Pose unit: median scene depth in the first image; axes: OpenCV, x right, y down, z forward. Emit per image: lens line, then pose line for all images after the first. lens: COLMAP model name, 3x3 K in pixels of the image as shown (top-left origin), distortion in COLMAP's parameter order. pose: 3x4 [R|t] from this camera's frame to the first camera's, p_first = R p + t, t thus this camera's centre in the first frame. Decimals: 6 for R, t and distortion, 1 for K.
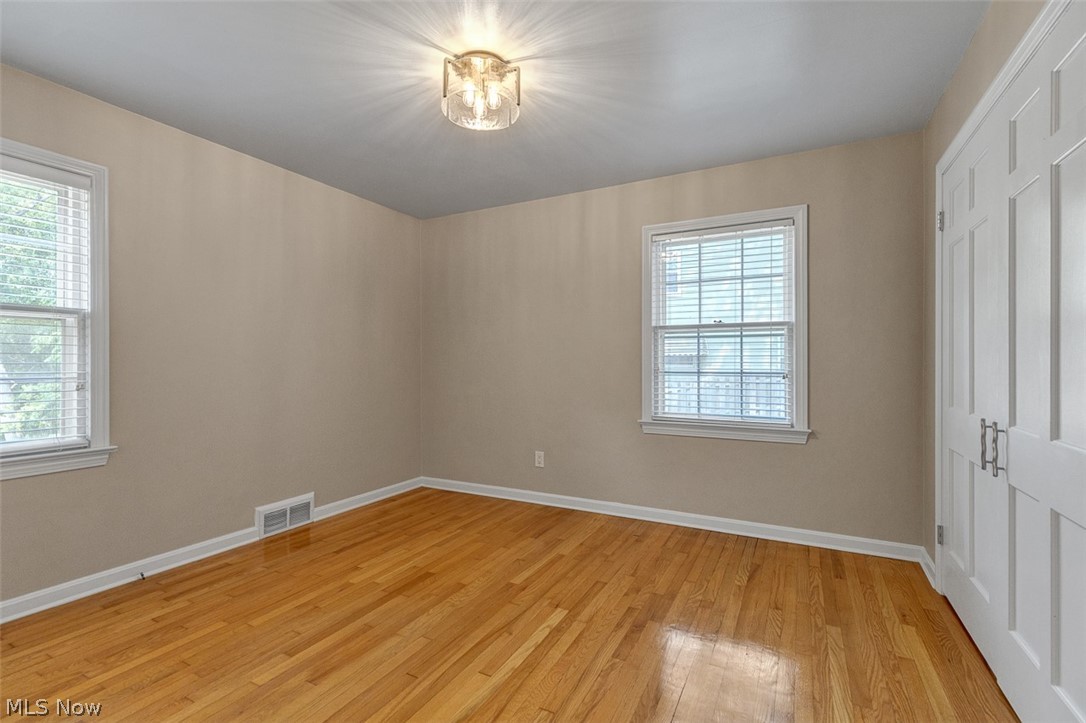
lens RADIAL K [[504.8, 0, 545.7], [0, 504.8, 369.4], [0, 0, 1]] dist [0.004061, -0.000131]
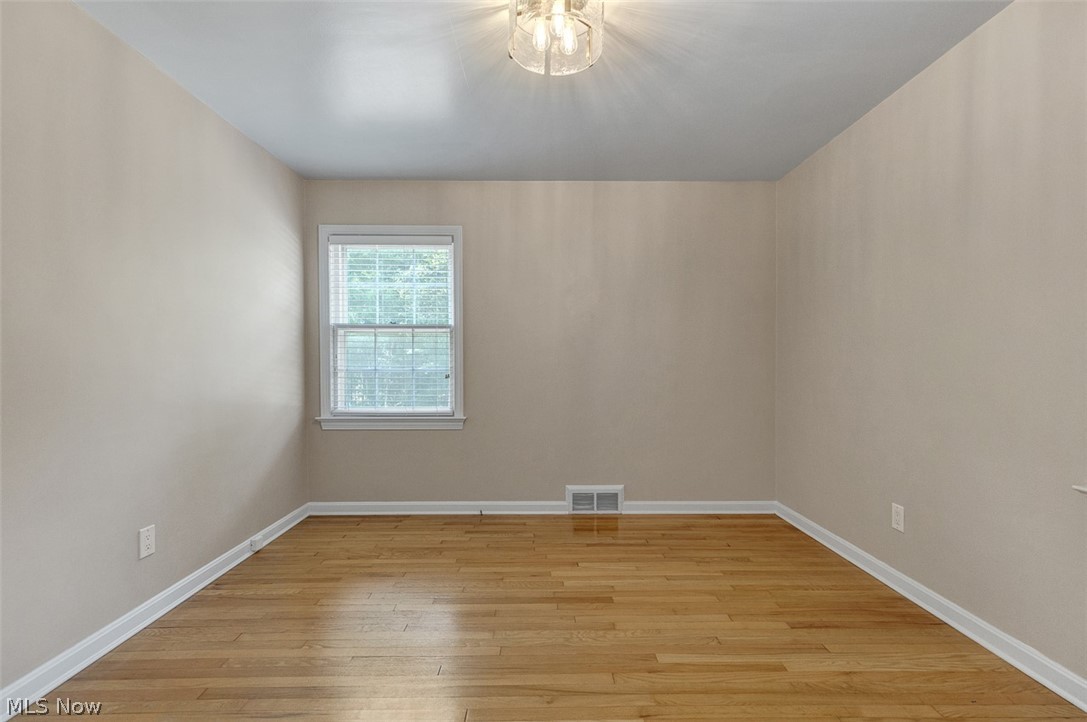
lens RADIAL K [[505.3, 0, 546.2], [0, 505.3, 368.9], [0, 0, 1]] dist [0.004061, -0.000131]
pose [[0.453608, 0.014244, -0.891088, 0.437926], [-0.011304, 0.999884, 0.010228, -0.003291], [0.891130, 0.005433, 0.453716, 0.443344]]
